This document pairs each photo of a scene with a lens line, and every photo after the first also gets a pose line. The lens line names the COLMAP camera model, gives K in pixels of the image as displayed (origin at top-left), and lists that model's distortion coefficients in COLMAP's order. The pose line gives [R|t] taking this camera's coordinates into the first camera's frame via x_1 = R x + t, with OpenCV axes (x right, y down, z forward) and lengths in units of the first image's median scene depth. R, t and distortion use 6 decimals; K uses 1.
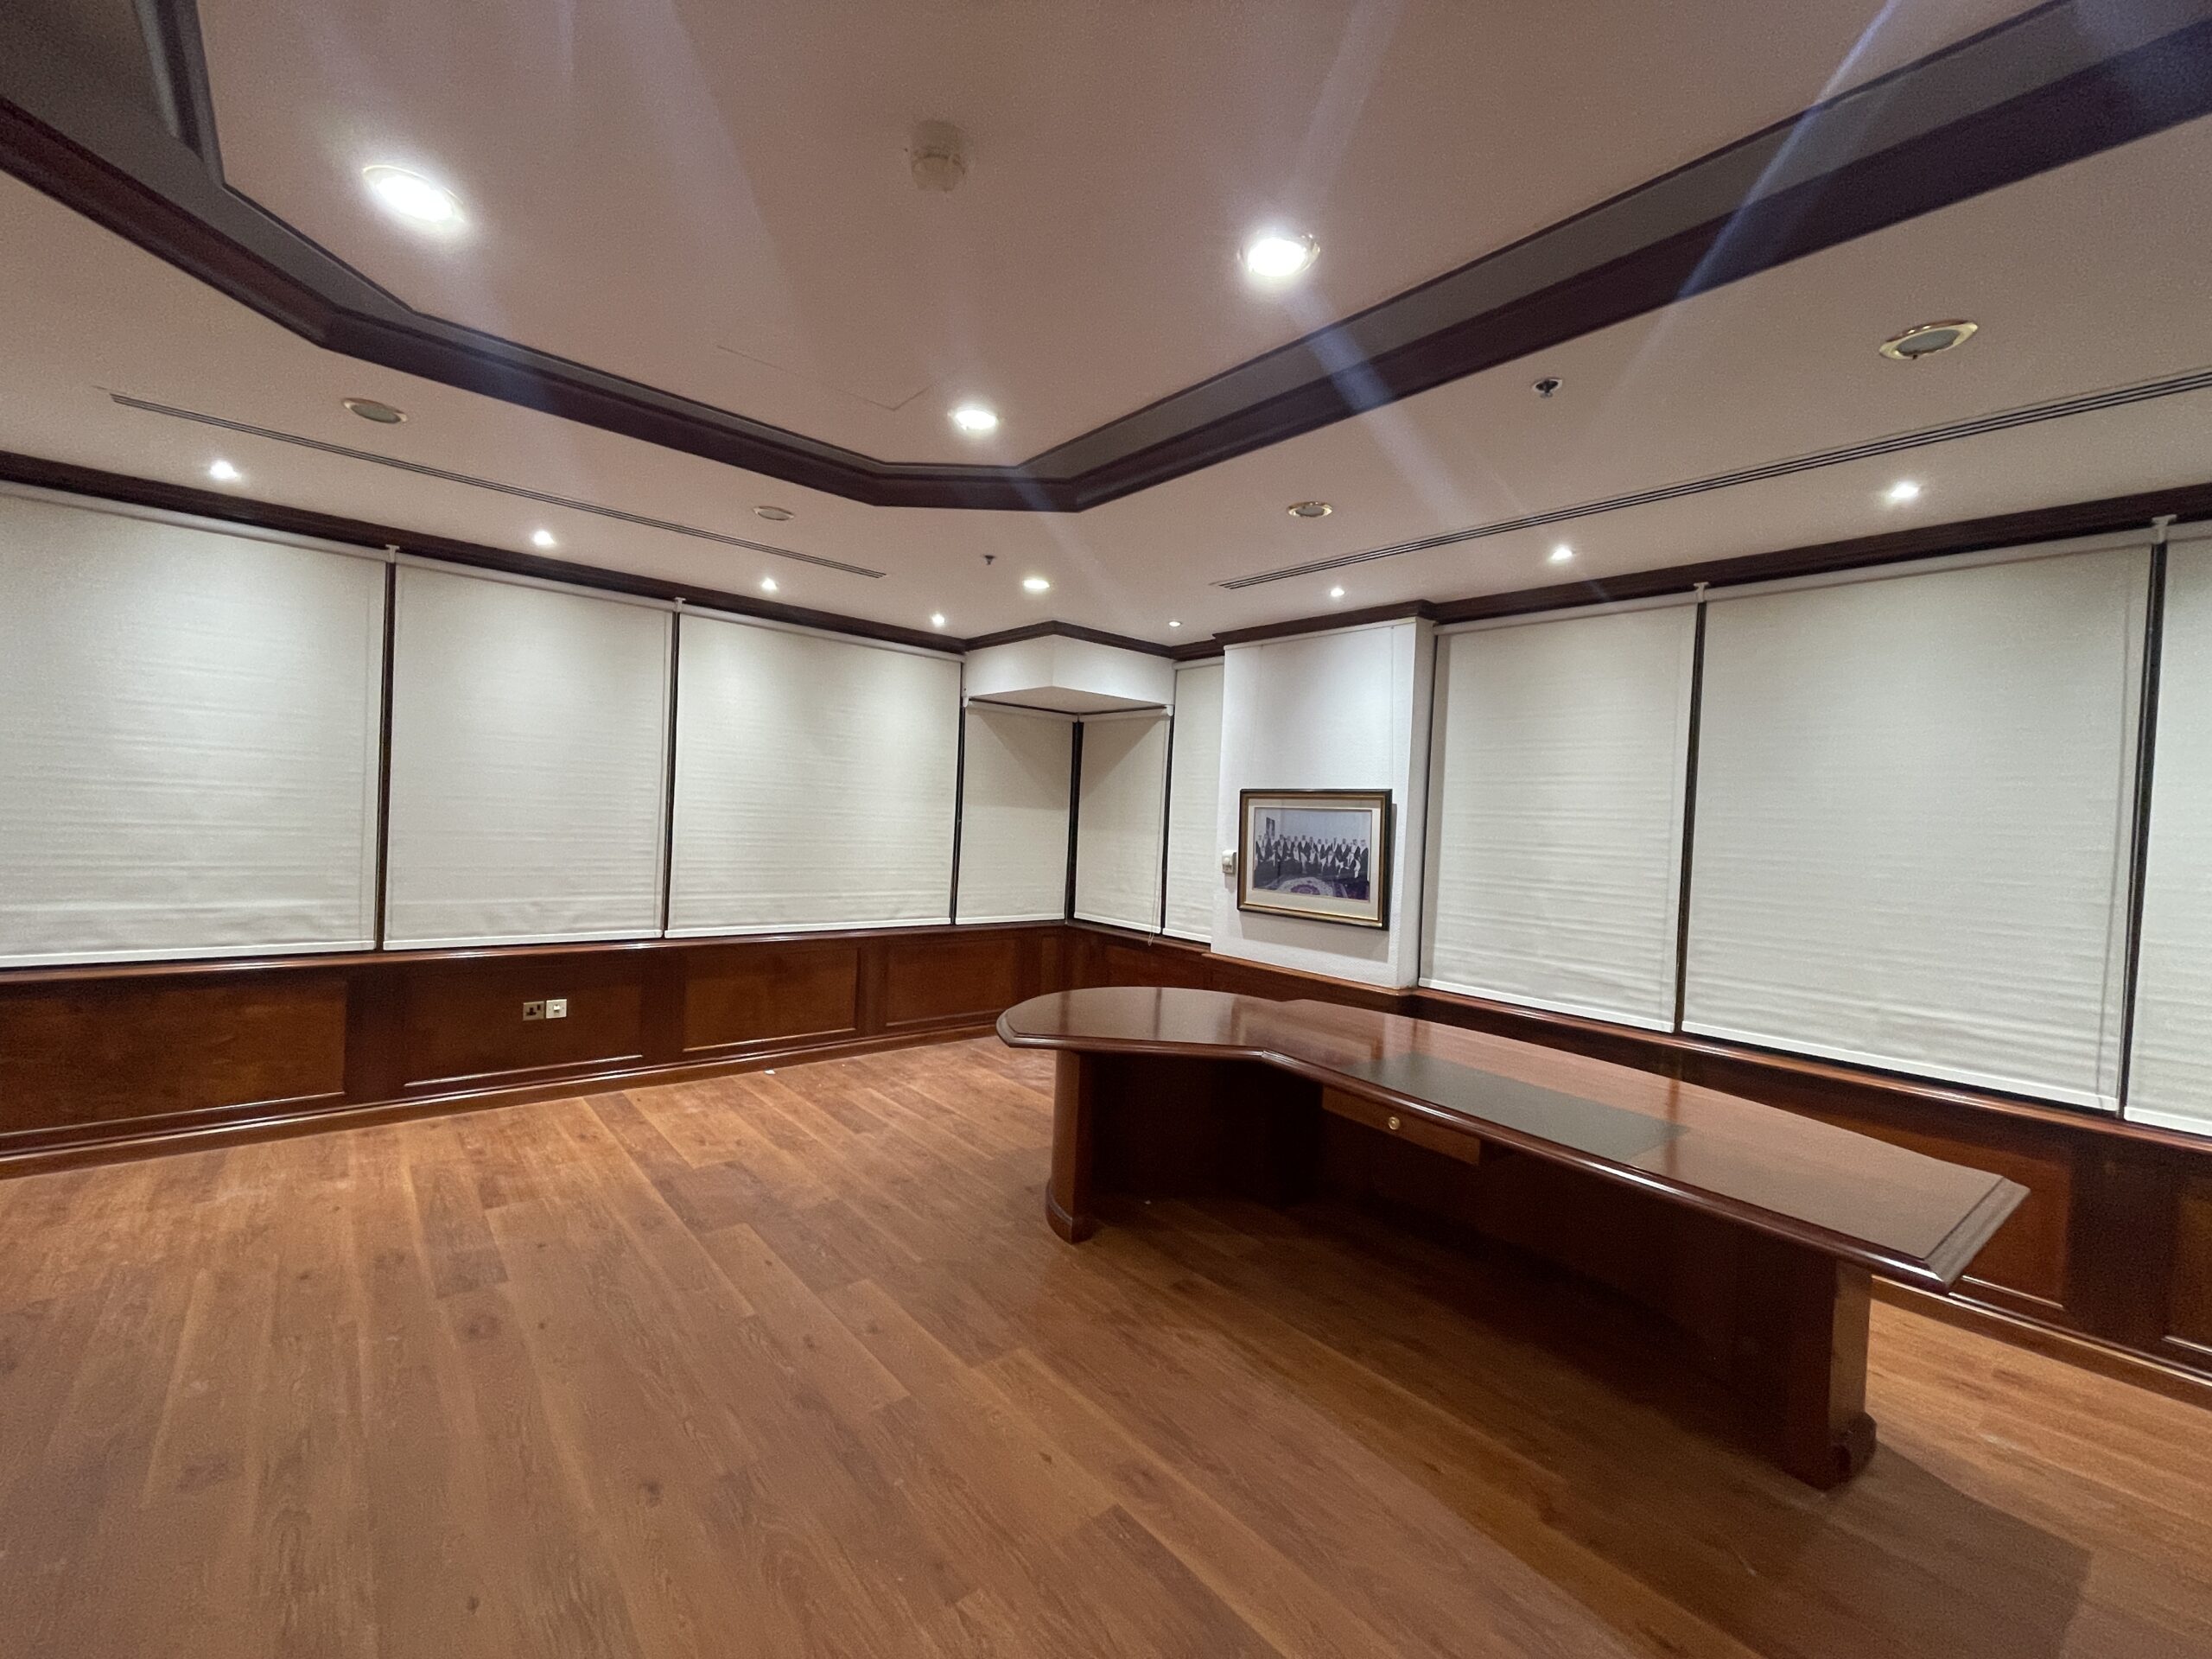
lens RADIAL K [[891.3, 0, 1105.0], [0, 891.3, 831.7], [0, 0, 1]] dist [-0.001239, -0.000448]
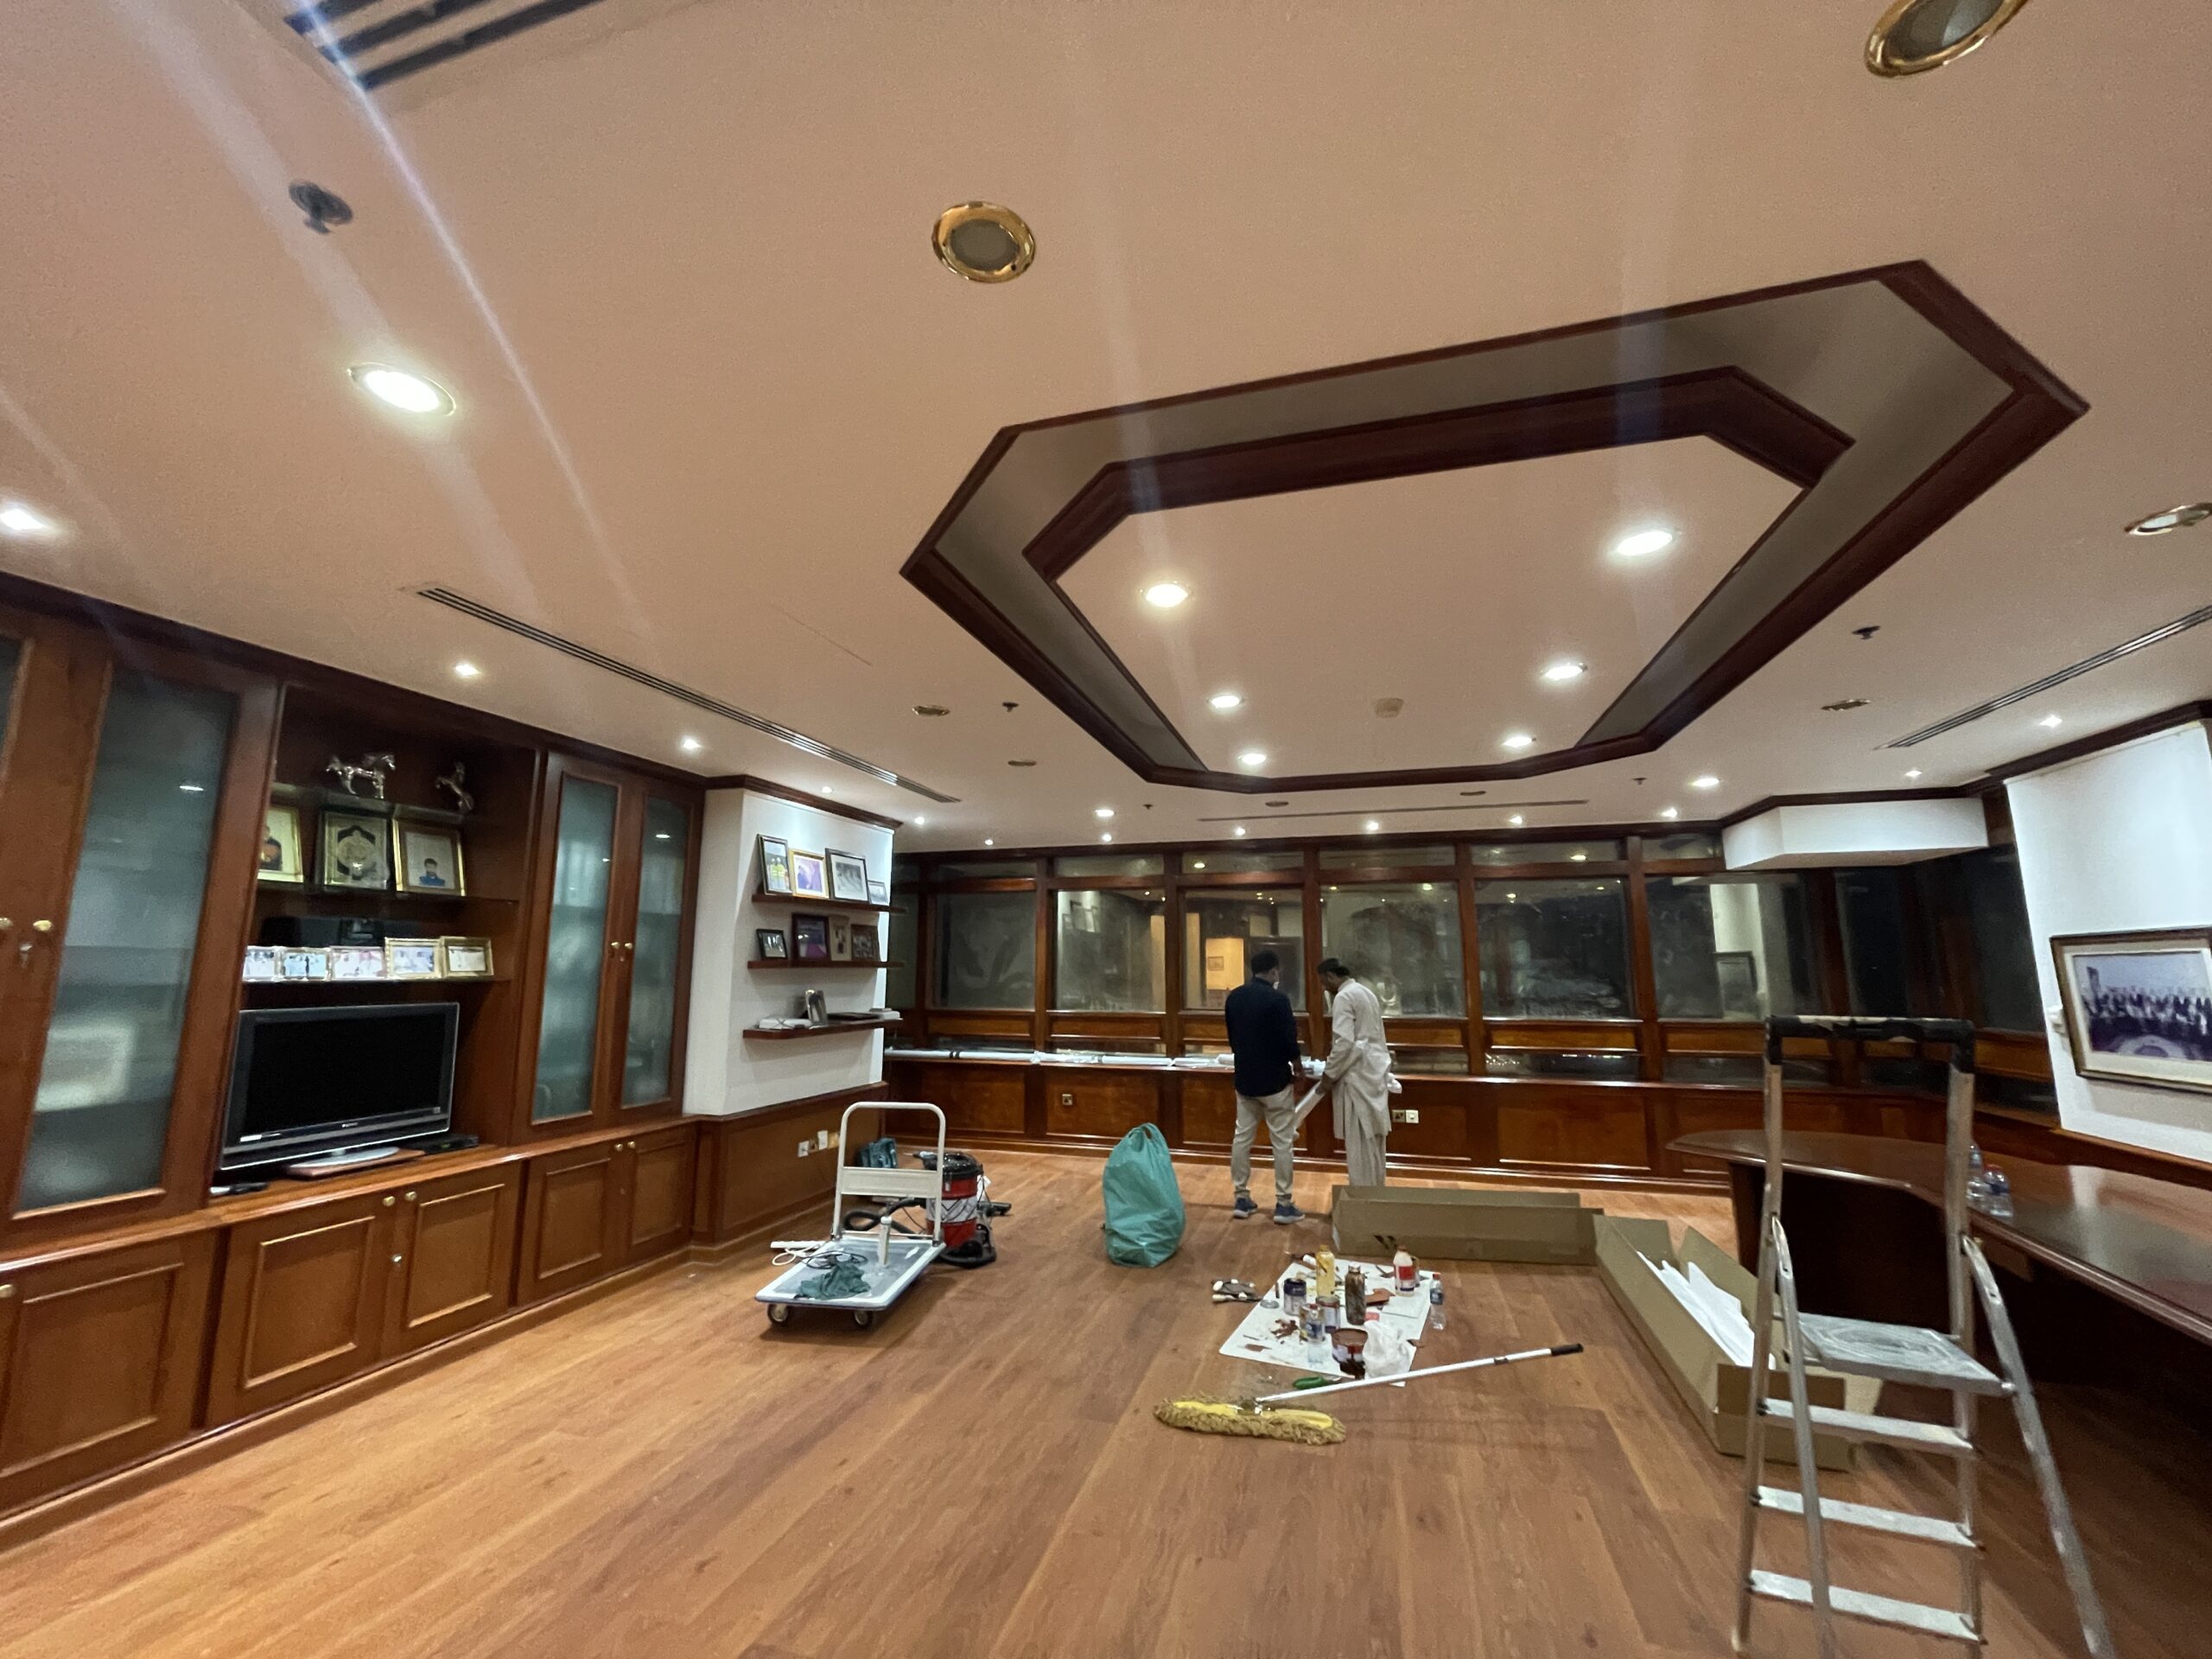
lens RADIAL K [[891.3, 0, 1105.1], [0, 891.3, 830.7], [0, 0, 1]] dist [-0.001239, -0.000448]
pose [[0.531443, -0.178695, -0.828032, 0.497246], [0.007171, 0.978411, -0.206546, 0.032074], [0.847064, 0.103829, 0.521251, -0.330026]]
